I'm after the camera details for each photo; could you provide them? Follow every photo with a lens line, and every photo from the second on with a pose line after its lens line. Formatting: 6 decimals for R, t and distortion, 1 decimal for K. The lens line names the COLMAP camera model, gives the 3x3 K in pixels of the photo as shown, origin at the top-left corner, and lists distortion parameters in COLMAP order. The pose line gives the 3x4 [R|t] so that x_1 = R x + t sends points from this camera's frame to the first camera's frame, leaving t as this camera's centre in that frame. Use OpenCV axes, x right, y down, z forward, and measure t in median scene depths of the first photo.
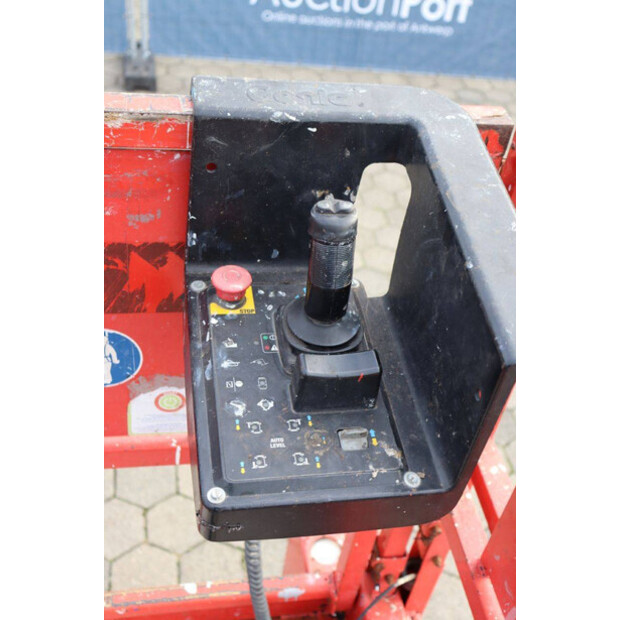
lens RADIAL K [[754.3, 0, 309.1], [0, 754.3, 308.0], [0, 0, 1]] dist [-0.008796, 0.000000]
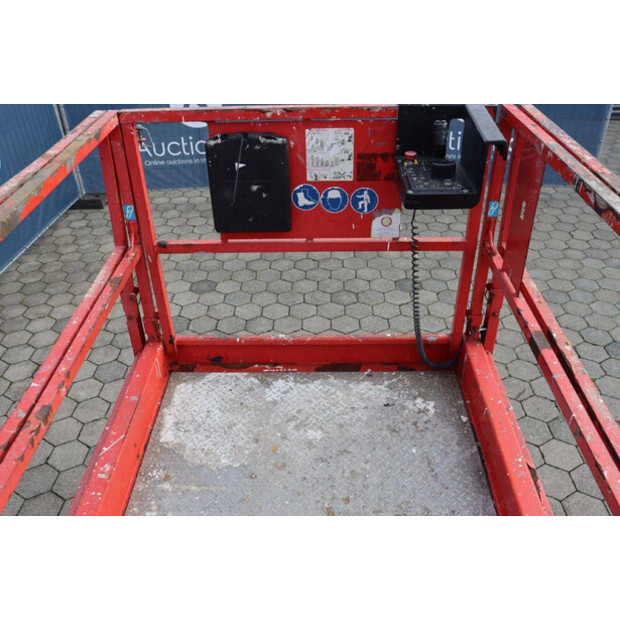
lens RADIAL K [[556.7, 0, 311.1], [0, 556.7, 311.8], [0, 0, 1]] dist [-0.097231, 0.003281]
pose [[0.973490, -0.022706, -0.227600, 0.006148], [-0.009995, 0.989887, -0.141503, 0.972417], [0.228511, 0.140027, 0.963418, -1.303664]]
